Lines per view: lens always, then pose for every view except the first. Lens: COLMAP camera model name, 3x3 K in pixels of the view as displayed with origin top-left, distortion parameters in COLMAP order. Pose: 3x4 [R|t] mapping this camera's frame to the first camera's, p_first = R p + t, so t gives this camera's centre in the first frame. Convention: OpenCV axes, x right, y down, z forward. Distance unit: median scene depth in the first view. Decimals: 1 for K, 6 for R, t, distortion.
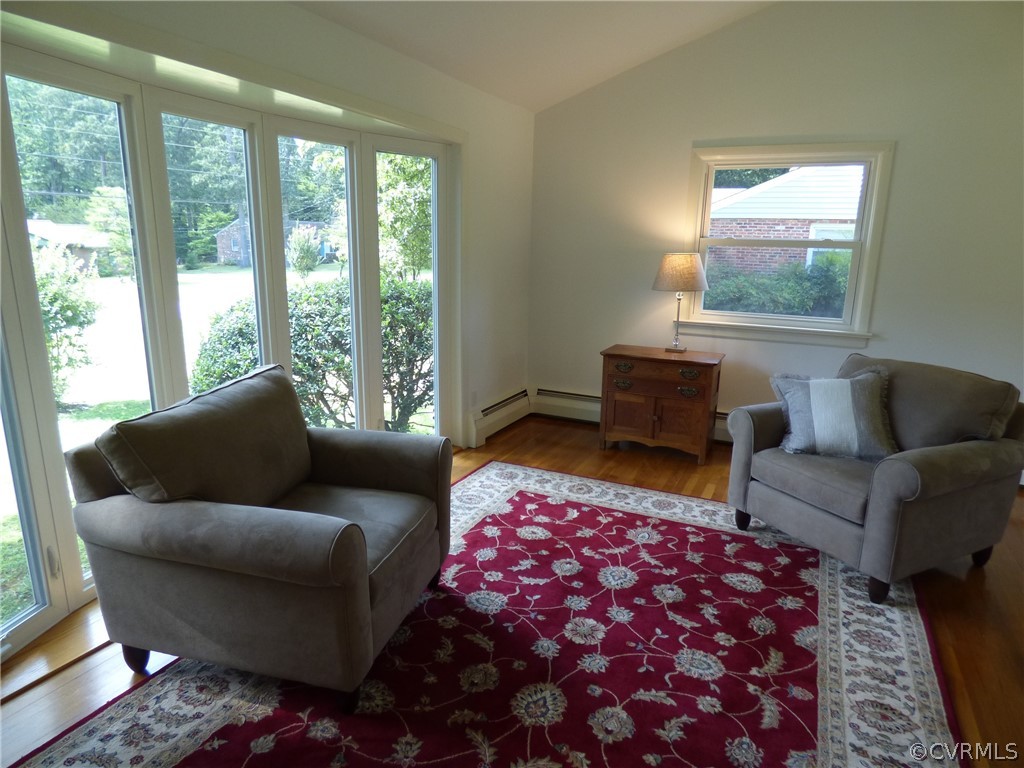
lens RADIAL K [[626.4, 0, 513.6], [0, 626.4, 382.9], [0, 0, 1]] dist [-0.007539, -0.010684]
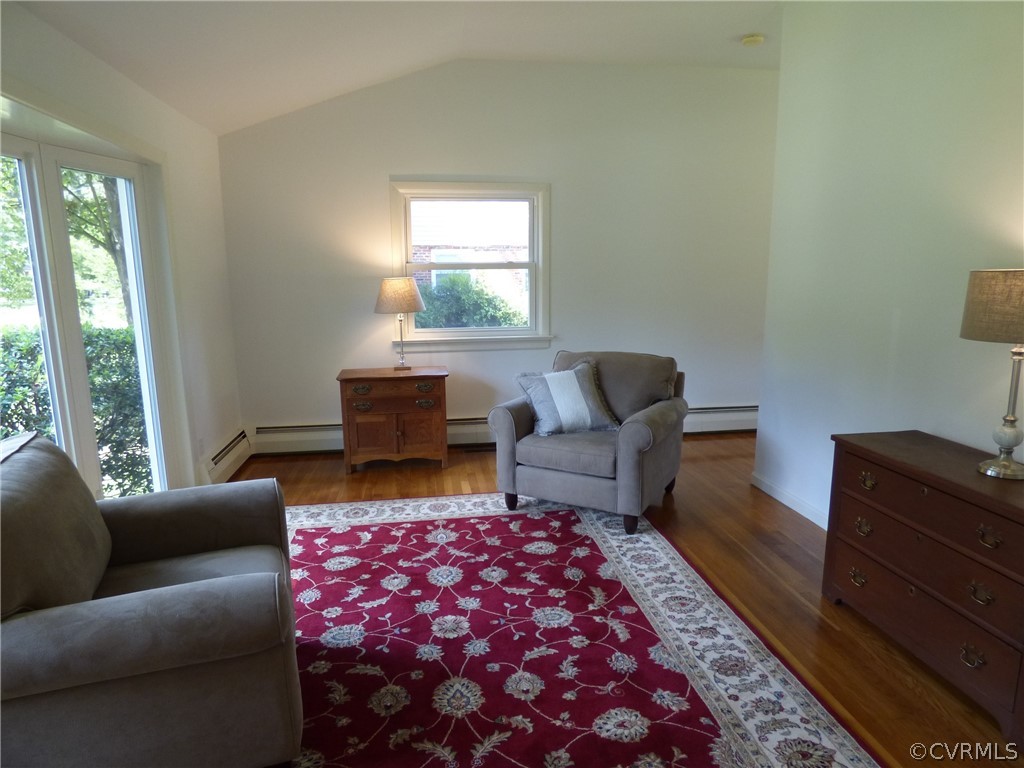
lens RADIAL K [[626.4, 0, 513.6], [0, 626.4, 382.9], [0, 0, 1]] dist [-0.007539, -0.010684]
pose [[0.823265, -0.127709, 0.553105, -0.281601], [0.151144, 0.988506, 0.003272, -0.002617], [-0.547165, 0.080904, 0.833105, 0.012573]]
